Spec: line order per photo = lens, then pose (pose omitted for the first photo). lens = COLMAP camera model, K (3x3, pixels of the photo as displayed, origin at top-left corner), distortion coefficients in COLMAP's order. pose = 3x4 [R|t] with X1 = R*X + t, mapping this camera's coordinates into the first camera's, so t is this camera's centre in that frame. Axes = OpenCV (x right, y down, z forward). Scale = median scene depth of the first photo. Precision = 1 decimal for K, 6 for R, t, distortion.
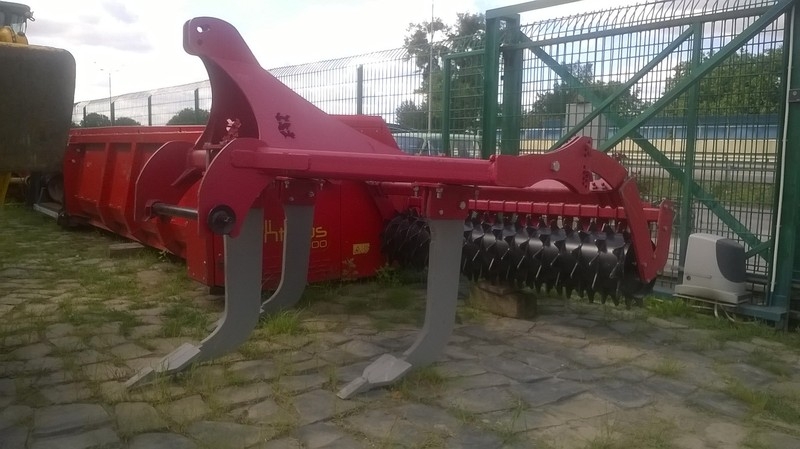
lens RADIAL K [[655.1, 0, 400.0], [0, 655.1, 224.5], [0, 0, 1]] dist [0.056190, -0.000928]
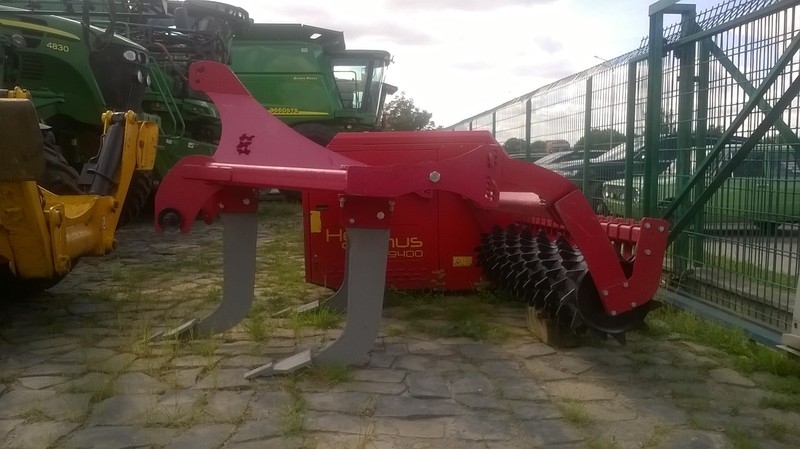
lens RADIAL K [[655.1, 0, 400.0], [0, 655.1, 224.5], [0, 0, 1]] dist [0.056190, -0.000928]
pose [[0.822240, 0.033374, -0.568161, 0.698797], [-0.050237, 0.998639, -0.014042, -0.001657], [0.566919, 0.040089, 0.822797, 0.166725]]
